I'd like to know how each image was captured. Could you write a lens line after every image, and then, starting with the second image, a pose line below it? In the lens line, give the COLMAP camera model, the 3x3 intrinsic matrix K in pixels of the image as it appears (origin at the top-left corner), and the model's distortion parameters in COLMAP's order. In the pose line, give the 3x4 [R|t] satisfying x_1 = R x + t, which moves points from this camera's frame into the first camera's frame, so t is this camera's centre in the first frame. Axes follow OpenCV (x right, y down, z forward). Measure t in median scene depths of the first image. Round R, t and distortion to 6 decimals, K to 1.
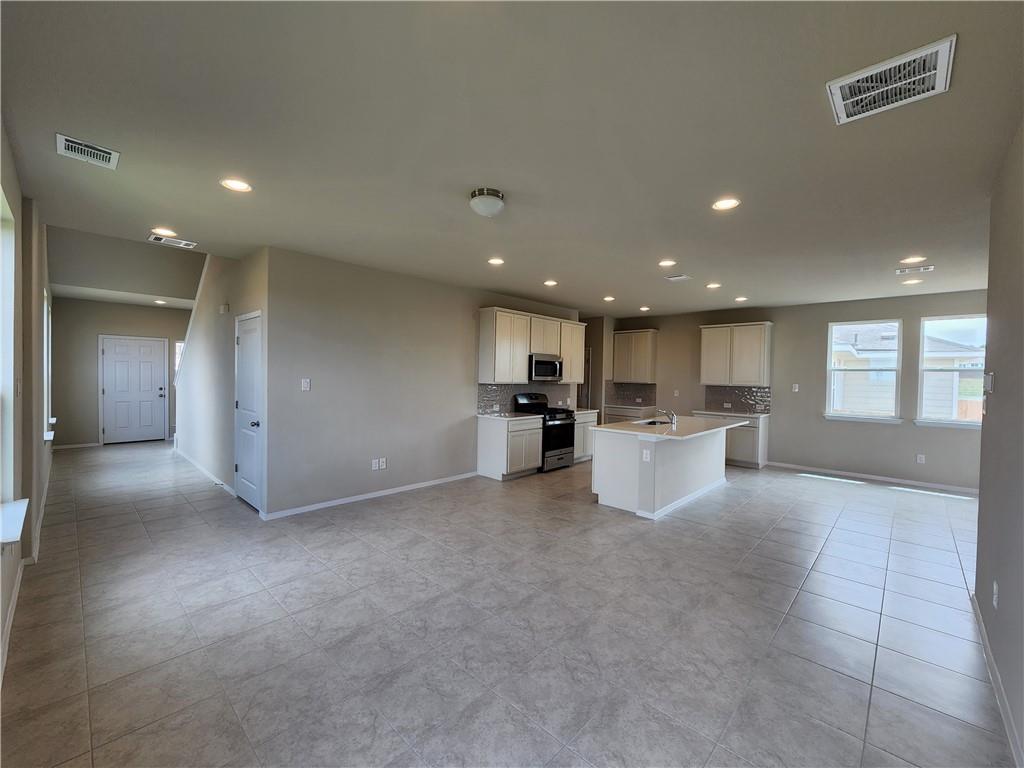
lens RADIAL K [[421.7, 0, 509.1], [0, 421.7, 382.9], [0, 0, 1]] dist [-0.006935, 0.001882]
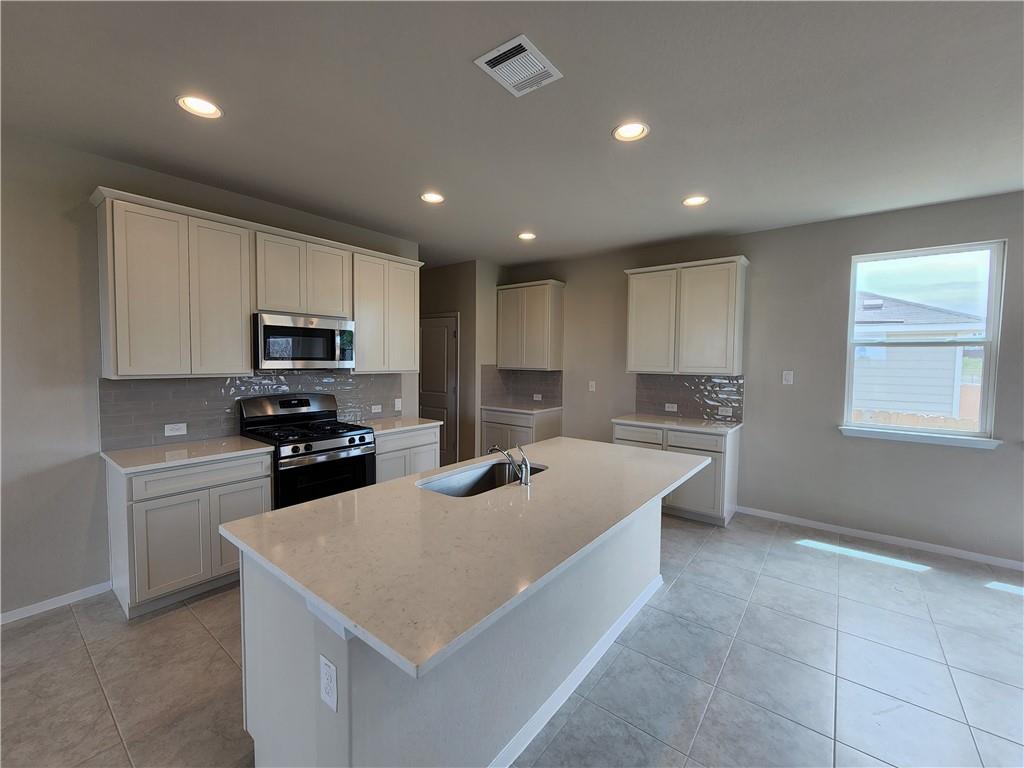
lens RADIAL K [[421.7, 0, 513.6], [0, 421.7, 381.1], [0, 0, 1]] dist [-0.006935, 0.001882]
pose [[0.995187, -0.013007, 0.097128, 0.282687], [0.009610, 0.999329, 0.035356, -0.006622], [-0.097523, -0.034252, 0.994644, 0.509842]]
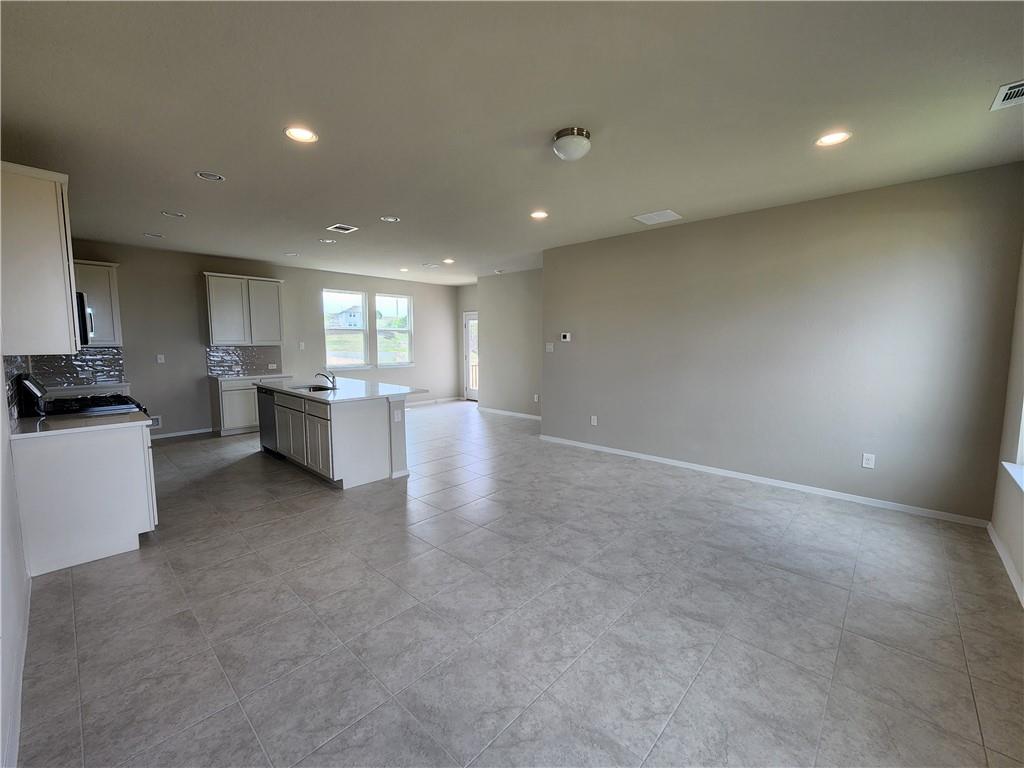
lens RADIAL K [[421.7, 0, 512.9], [0, 421.7, 381.1], [0, 0, 1]] dist [-0.006935, 0.001882]
pose [[-0.016459, -0.113679, 0.993381, -0.449840], [0.020016, 0.993279, 0.113999, -0.011475], [-0.999664, 0.021760, -0.014073, 0.506957]]
